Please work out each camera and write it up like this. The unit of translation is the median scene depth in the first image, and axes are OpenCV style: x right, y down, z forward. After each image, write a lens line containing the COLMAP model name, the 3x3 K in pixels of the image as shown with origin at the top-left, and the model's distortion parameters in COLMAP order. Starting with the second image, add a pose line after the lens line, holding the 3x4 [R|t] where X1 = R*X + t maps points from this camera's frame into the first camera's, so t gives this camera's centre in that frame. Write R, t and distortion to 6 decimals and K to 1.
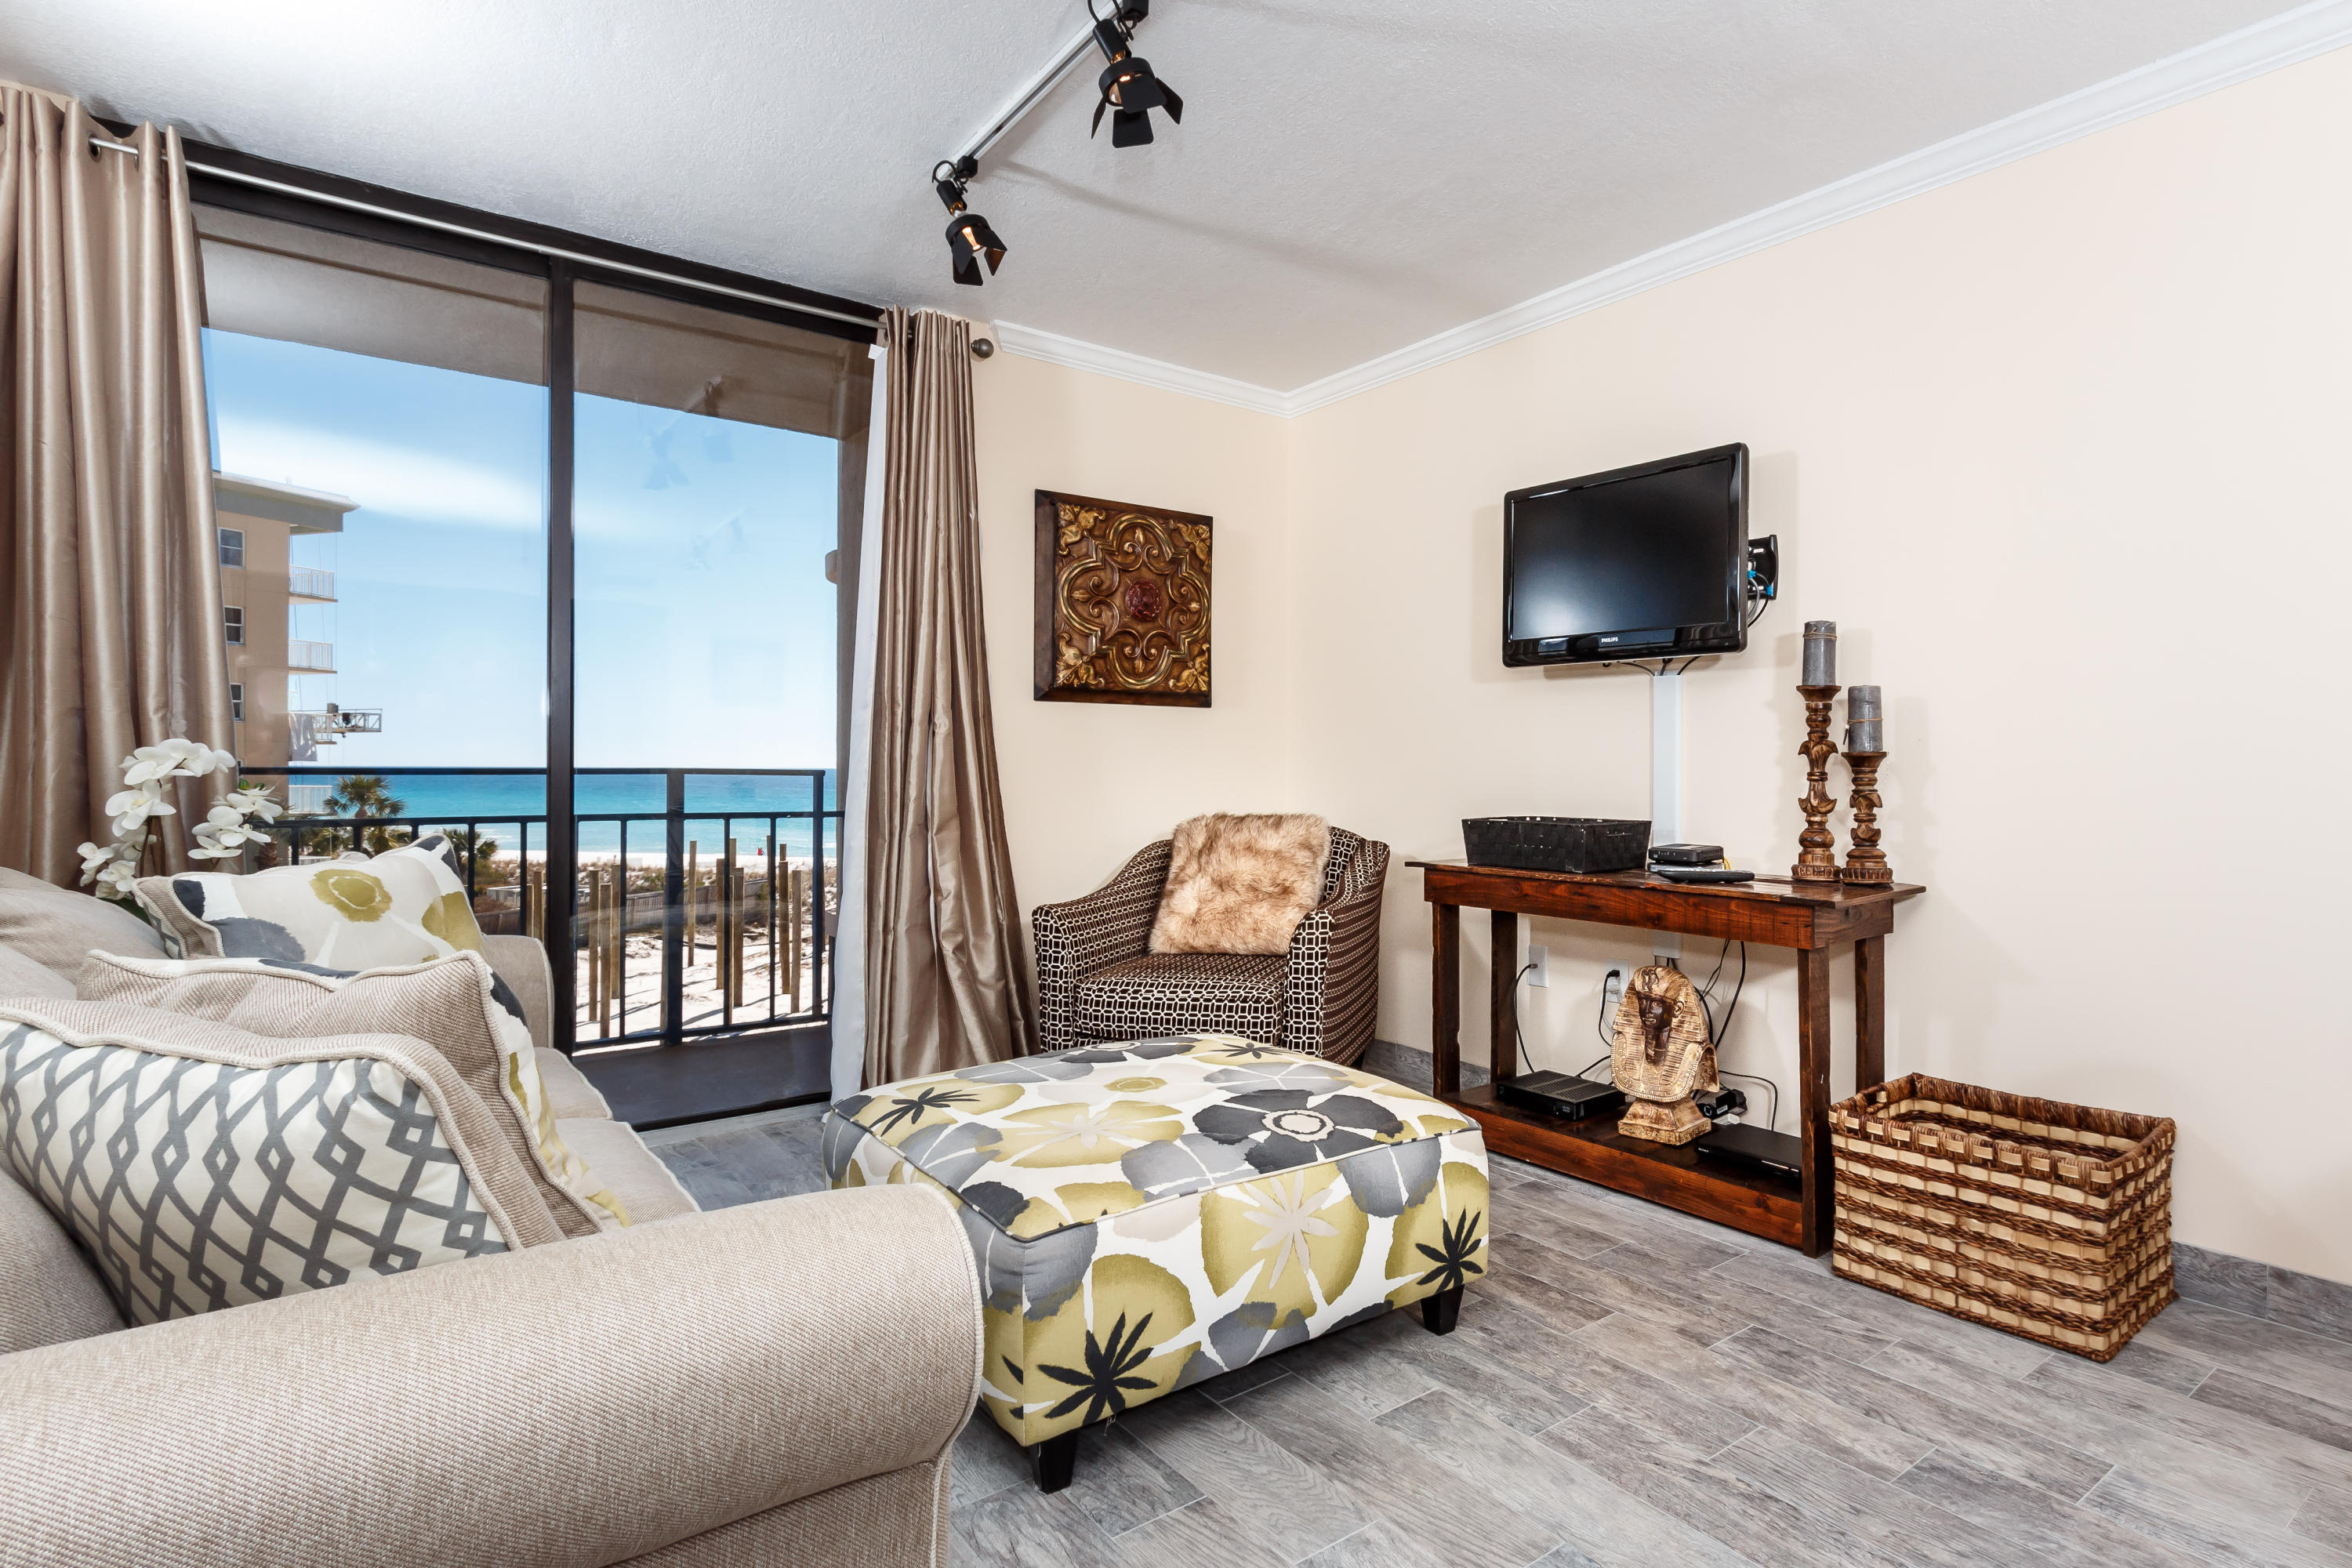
lens RADIAL K [[1266.2, 0, 1309.1], [0, 1266.2, 774.6], [0, 0, 1]] dist [0.001098, -0.000338]
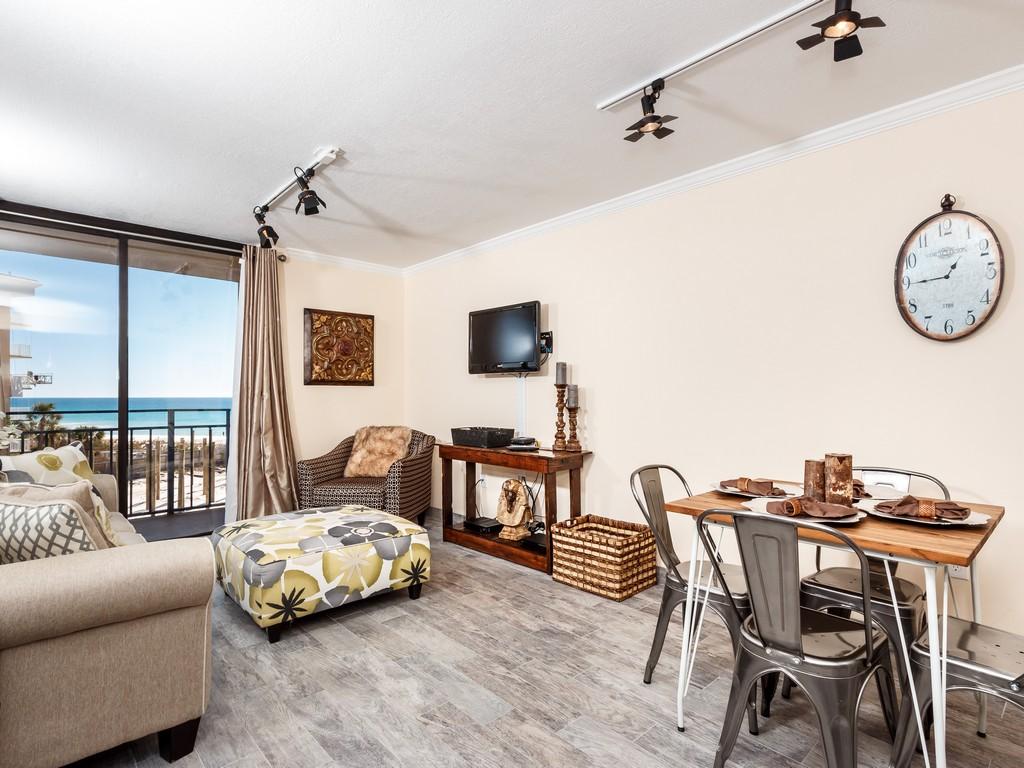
lens RADIAL K [[552.5, 0, 500.9], [0, 552.5, 394.5], [0, 0, 1]] dist [0.000807, -0.003580]
pose [[0.998646, -0.005205, 0.051767, 0.224020], [0.005479, 0.999972, -0.005150, -0.045684], [-0.051739, 0.005427, 0.998646, -0.325779]]
